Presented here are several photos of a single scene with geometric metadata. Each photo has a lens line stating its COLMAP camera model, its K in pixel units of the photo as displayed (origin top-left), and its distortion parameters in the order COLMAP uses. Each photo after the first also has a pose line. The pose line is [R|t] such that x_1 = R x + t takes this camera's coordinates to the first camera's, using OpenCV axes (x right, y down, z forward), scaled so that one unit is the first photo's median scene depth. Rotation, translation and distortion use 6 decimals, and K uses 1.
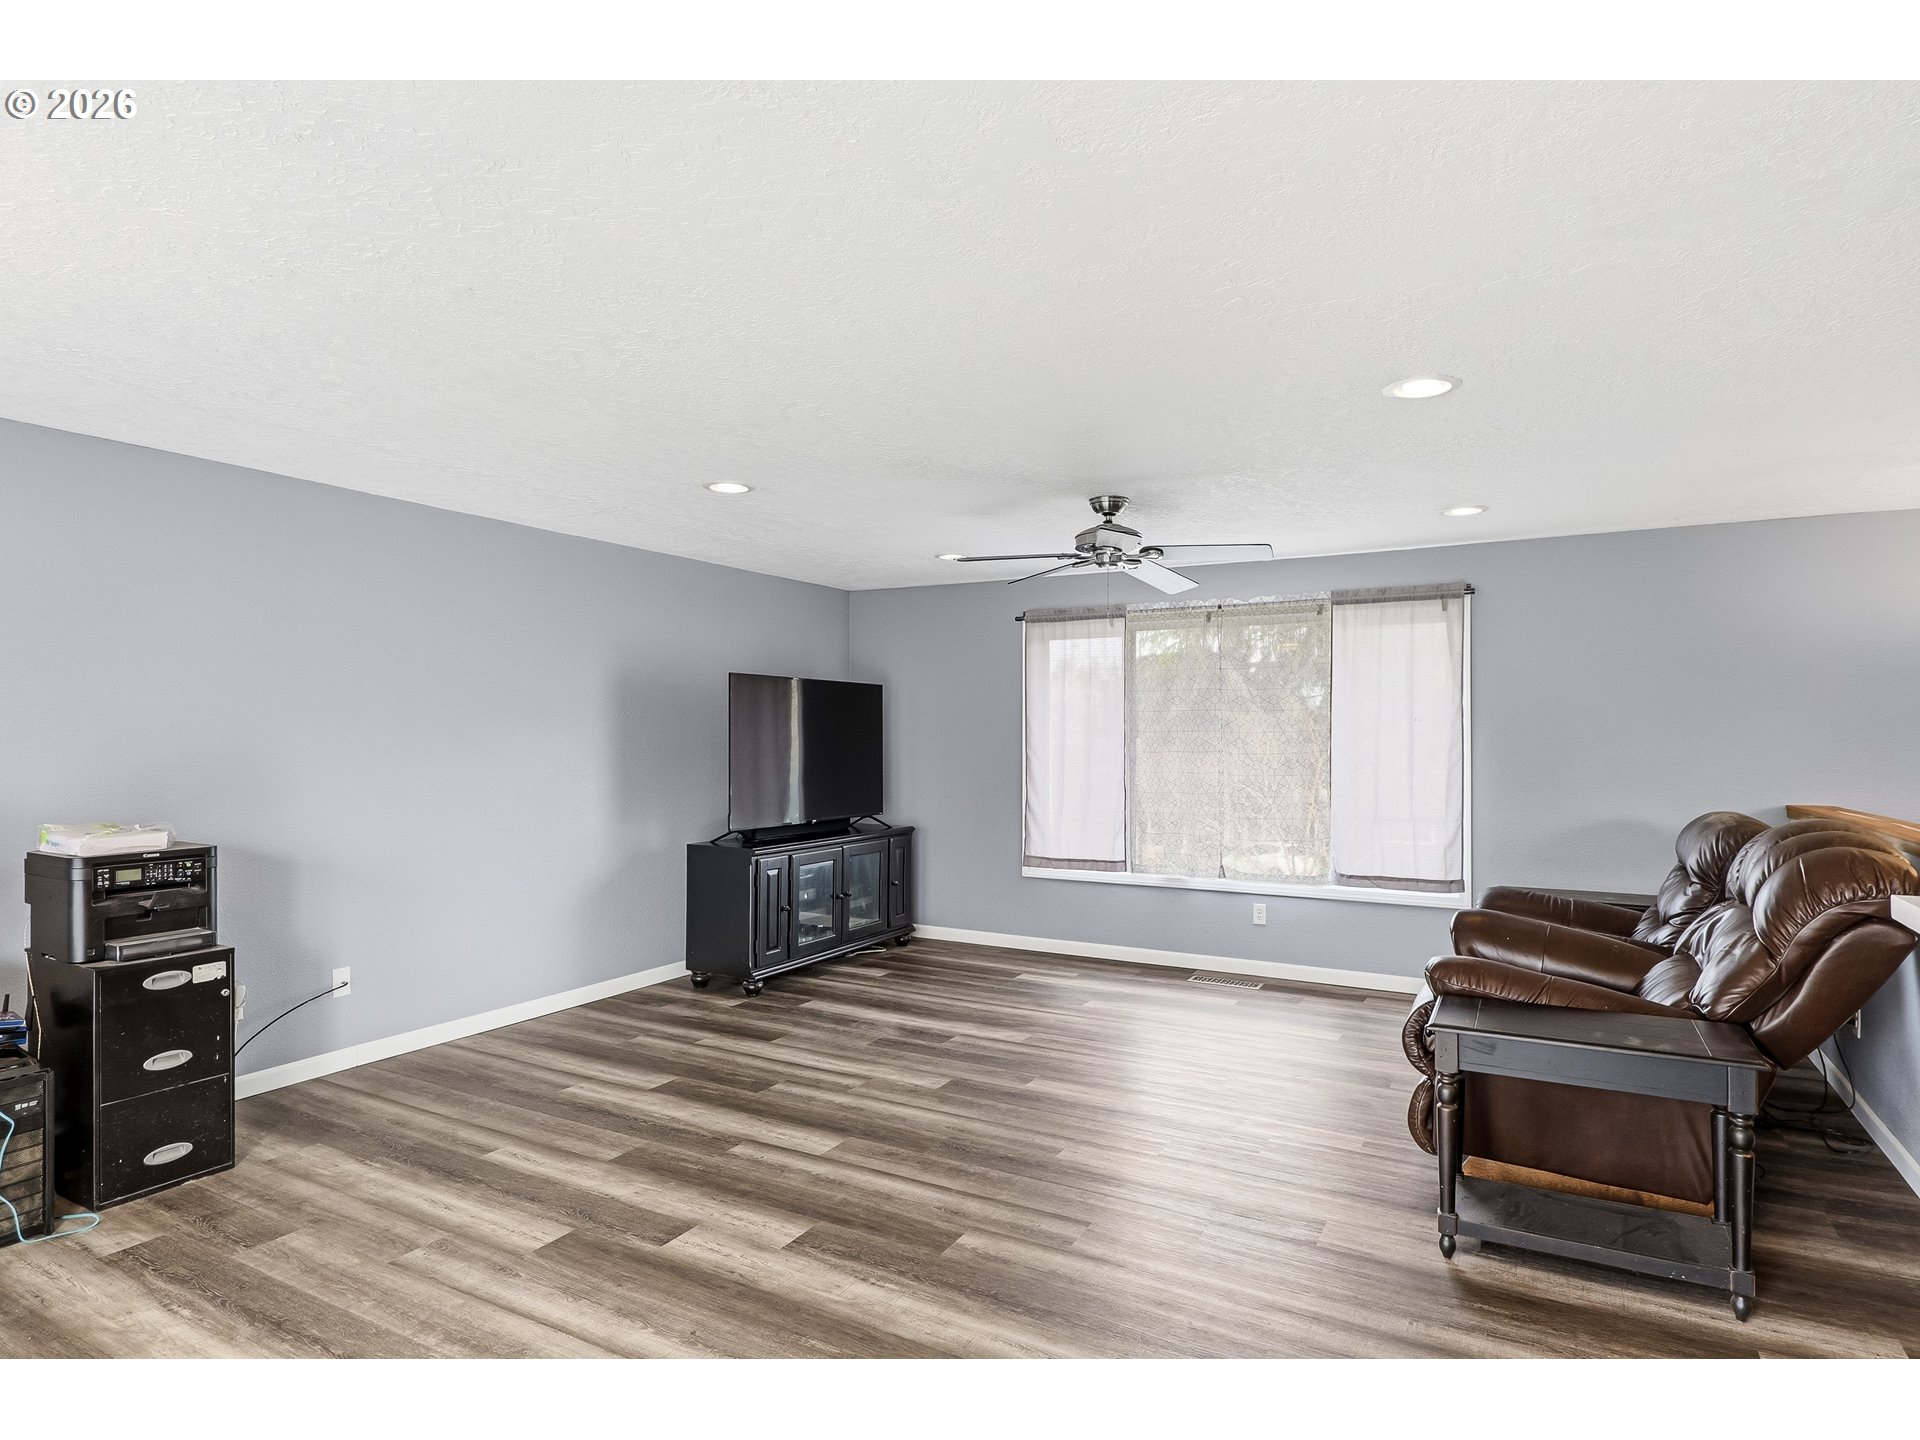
lens RADIAL K [[1063.3, 0, 960.0], [0, 1063.3, 720.0], [0, 0, 1]] dist [-0.017958, 0.000751]
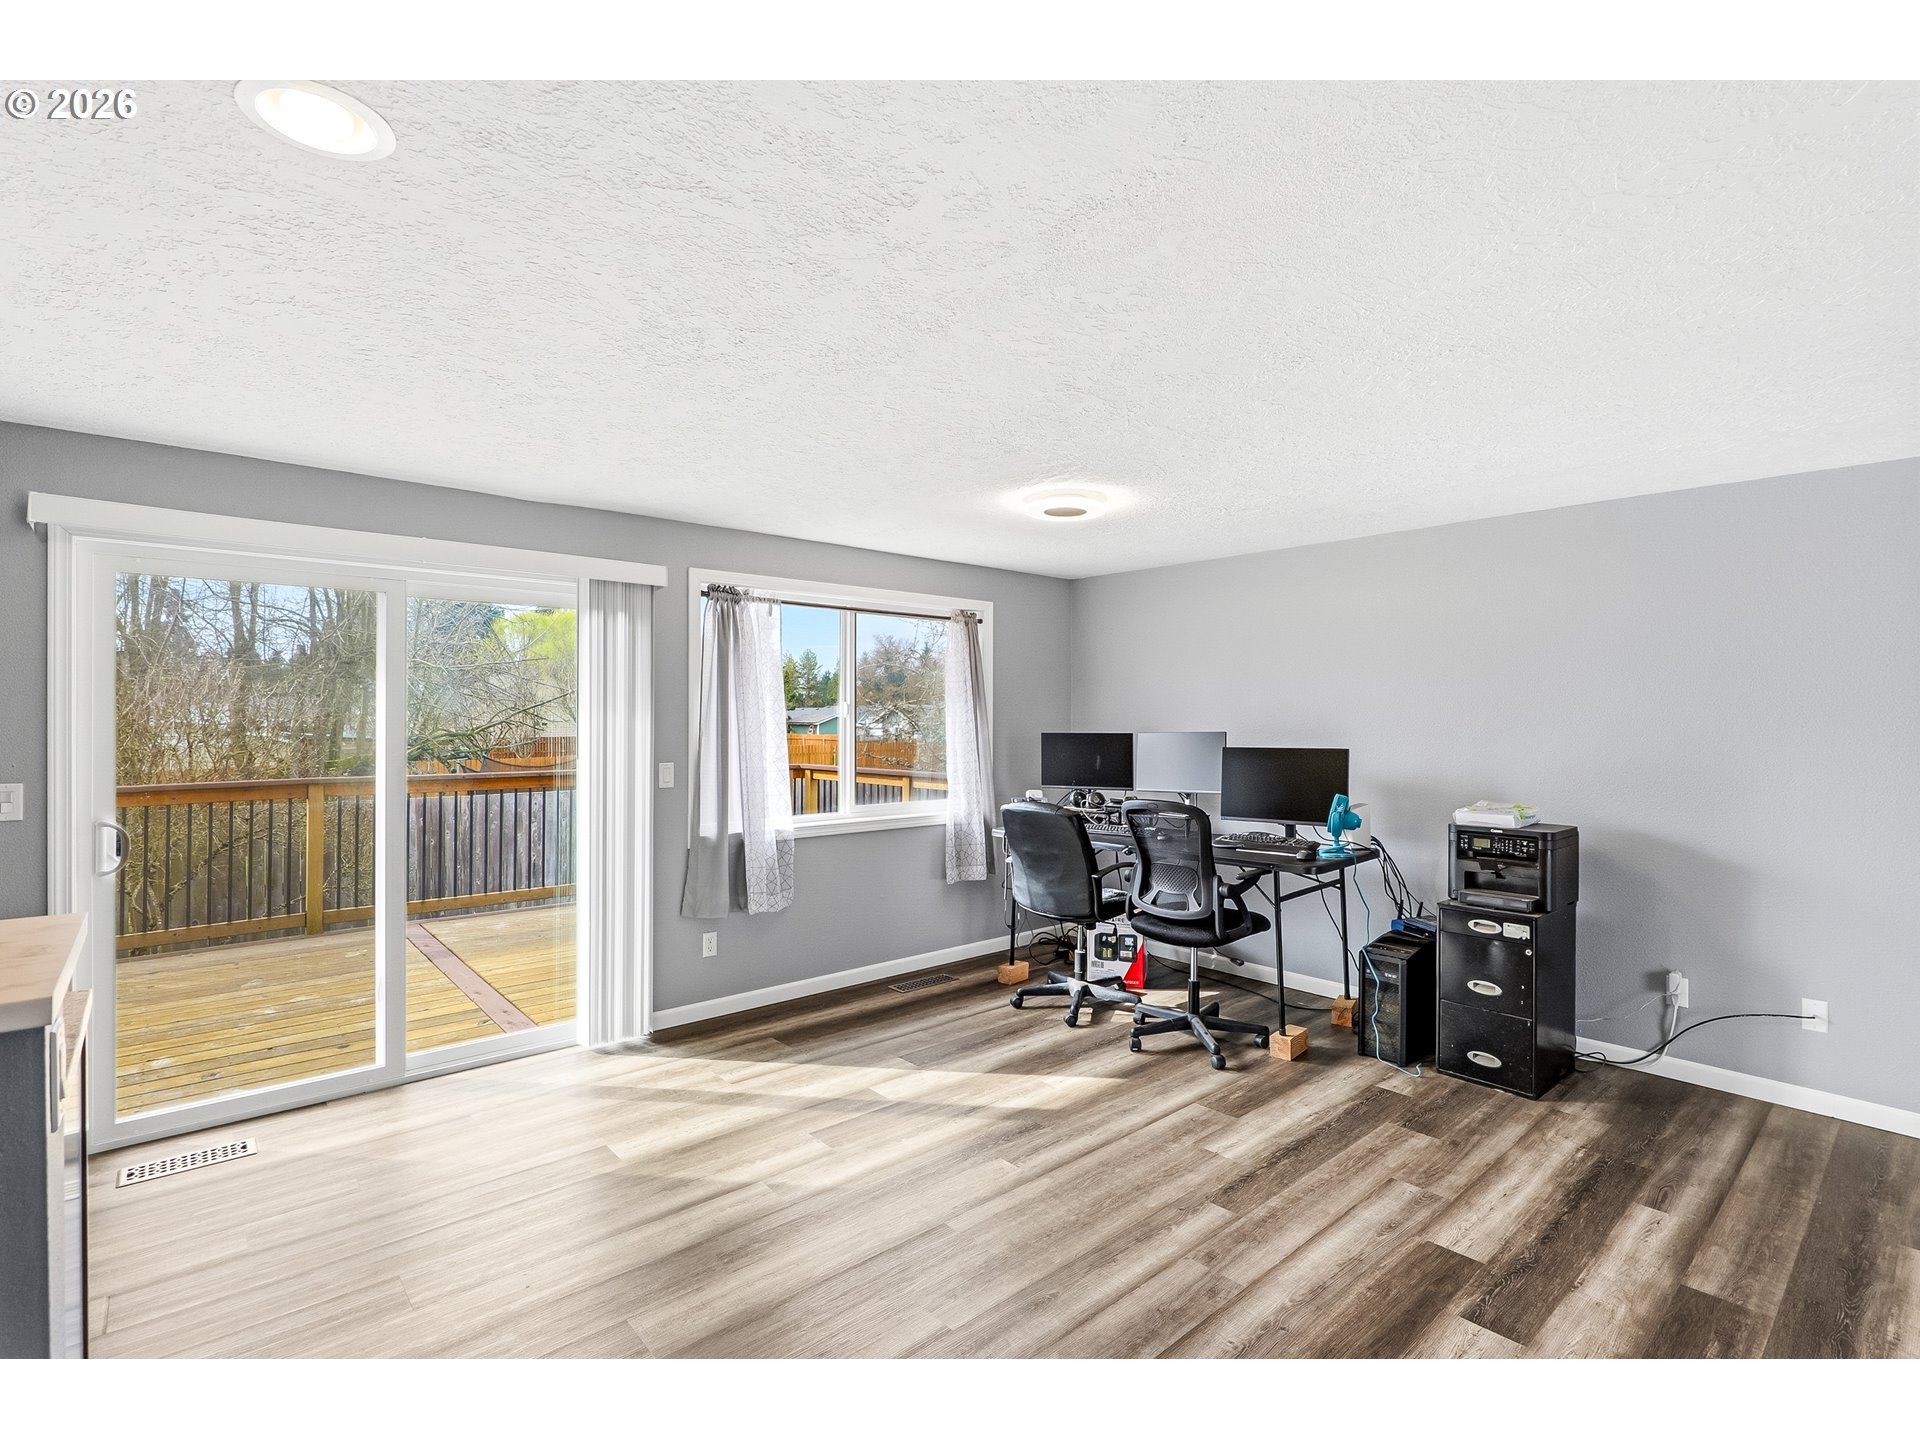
lens RADIAL K [[892.2, 0, 960.0], [0, 892.2, 720.0], [0, 0, 1]] dist [0.001008, -0.000032]
pose [[-0.325934, 0.000672, -0.945392, 0.505208], [0.005822, 0.999982, -0.001297, -0.012184], [0.945375, -0.005926, -0.325932, 0.740363]]
